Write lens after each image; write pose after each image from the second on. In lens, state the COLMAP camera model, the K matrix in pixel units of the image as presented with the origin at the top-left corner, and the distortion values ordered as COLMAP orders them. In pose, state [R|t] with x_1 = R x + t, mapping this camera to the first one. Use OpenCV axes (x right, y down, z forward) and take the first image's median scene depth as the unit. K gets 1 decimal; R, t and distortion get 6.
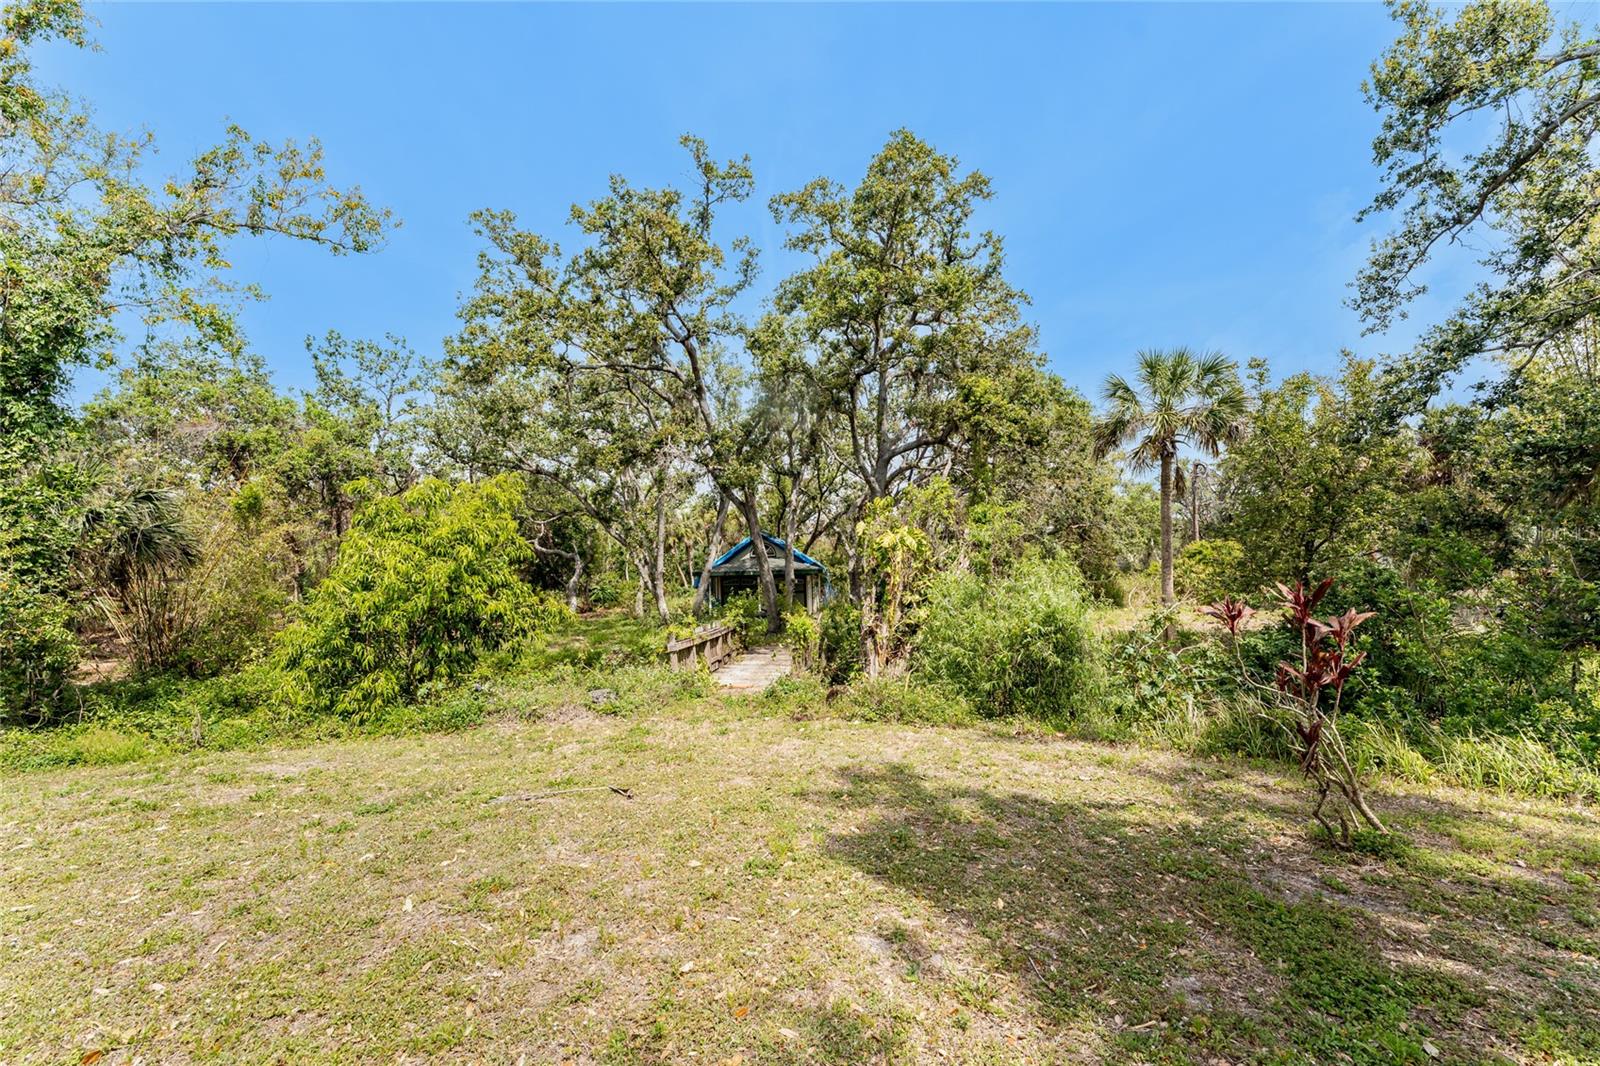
lens RADIAL K [[634.8, 0, 807.7], [0, 634.8, 525.8], [0, 0, 1]] dist [-0.008217, 0.000089]
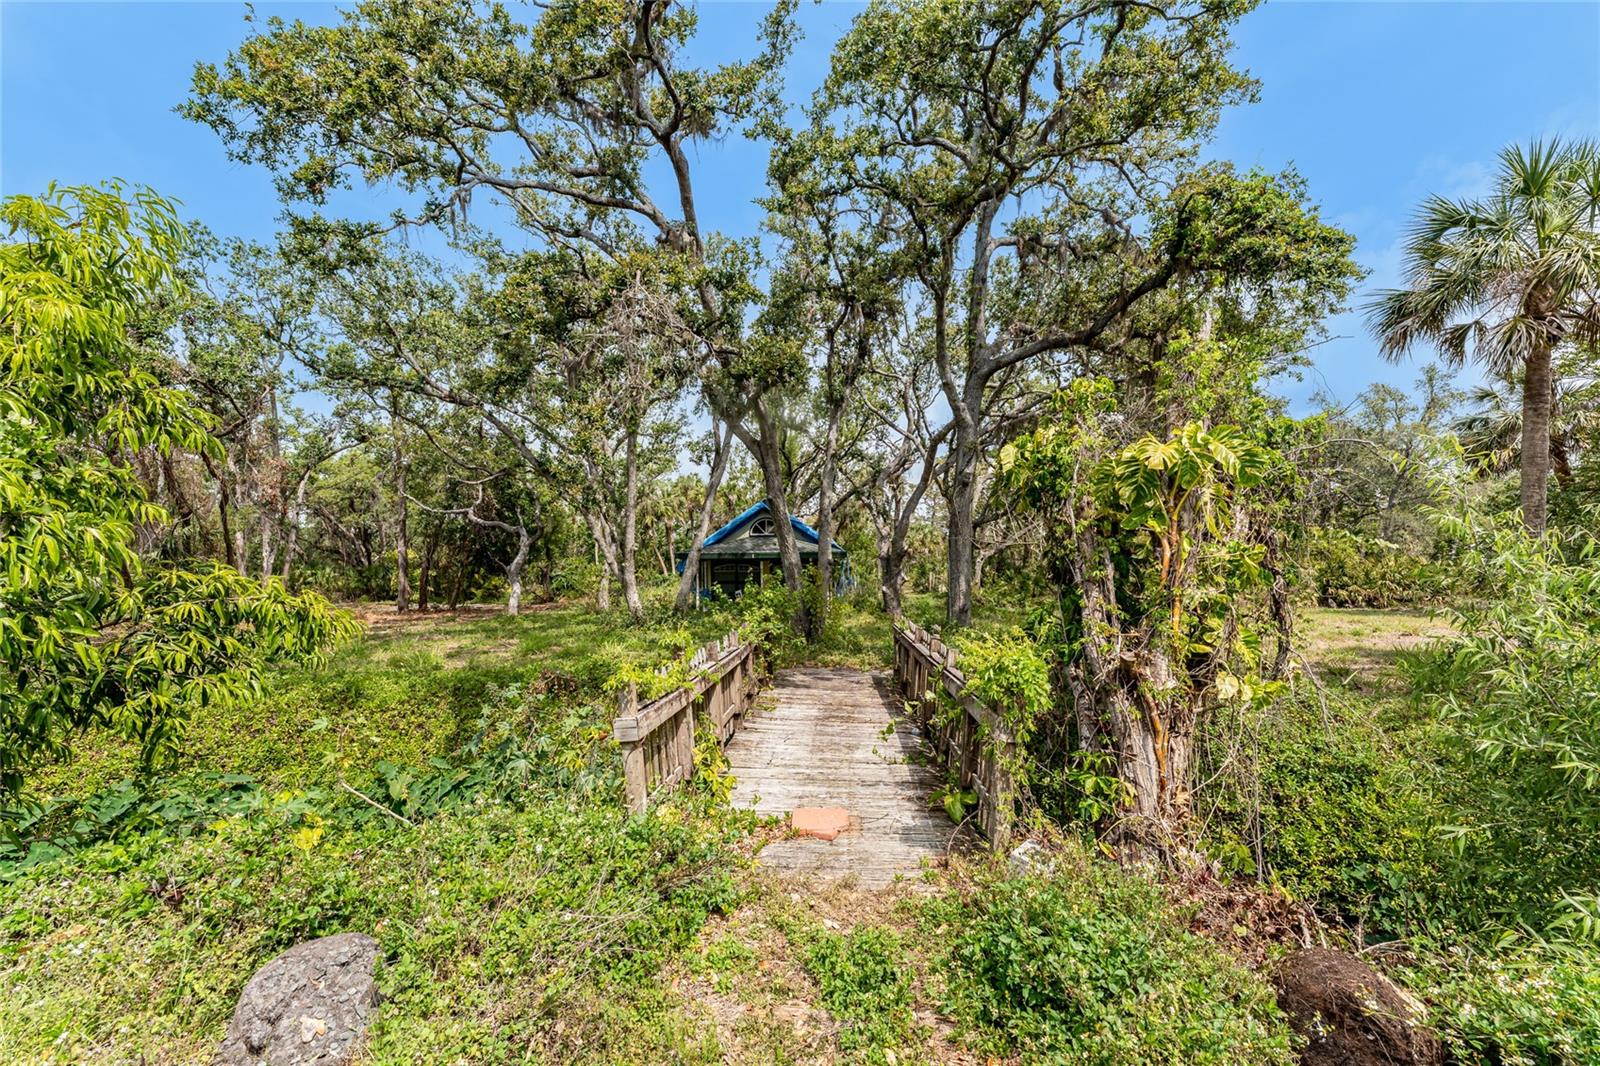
lens RADIAL K [[634.8, 0, 794.5], [0, 634.8, 545.6], [0, 0, 1]] dist [-0.008217, 0.000089]
pose [[0.999769, 0.018142, 0.011541, -0.053120], [-0.018612, 0.998941, 0.042074, 0.032241], [-0.010766, -0.042279, 0.999048, 0.270557]]
